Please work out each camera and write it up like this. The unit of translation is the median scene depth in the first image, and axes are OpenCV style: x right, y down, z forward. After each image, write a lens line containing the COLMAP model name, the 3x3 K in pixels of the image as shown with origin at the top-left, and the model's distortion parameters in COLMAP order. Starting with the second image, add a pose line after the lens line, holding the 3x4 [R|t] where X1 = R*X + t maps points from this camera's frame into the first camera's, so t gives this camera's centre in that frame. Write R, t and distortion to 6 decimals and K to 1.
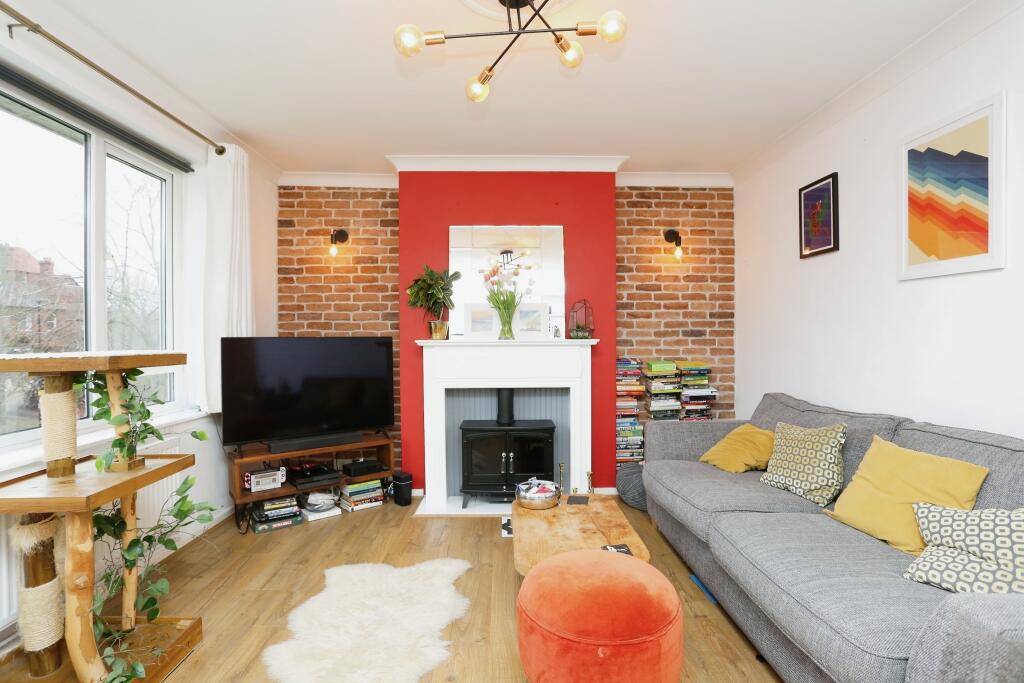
lens RADIAL K [[512.1, 0, 512.0], [0, 512.1, 341.5], [0, 0, 1]] dist [-0.029312, 0.000915]
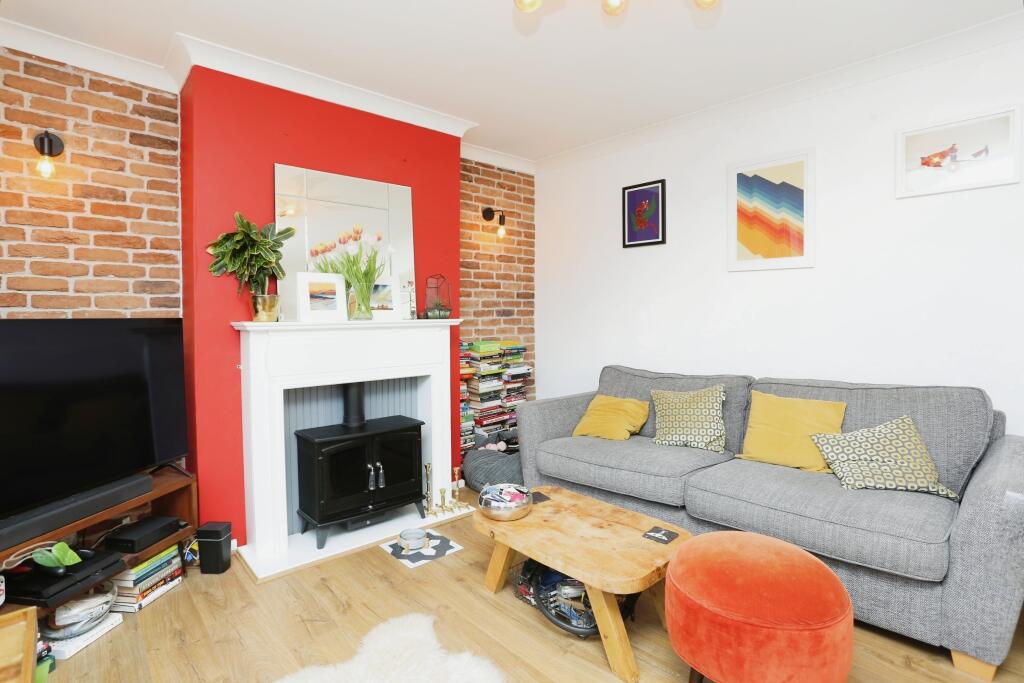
lens RADIAL K [[522.0, 0, 514.6], [0, 522.0, 324.0], [0, 0, 1]] dist [-0.061303, 0.038150]
pose [[0.747526, -0.014707, 0.664070, -0.328183], [0.013892, 0.999882, 0.006505, -0.000567], [-0.664087, 0.004363, 0.747643, 0.221884]]
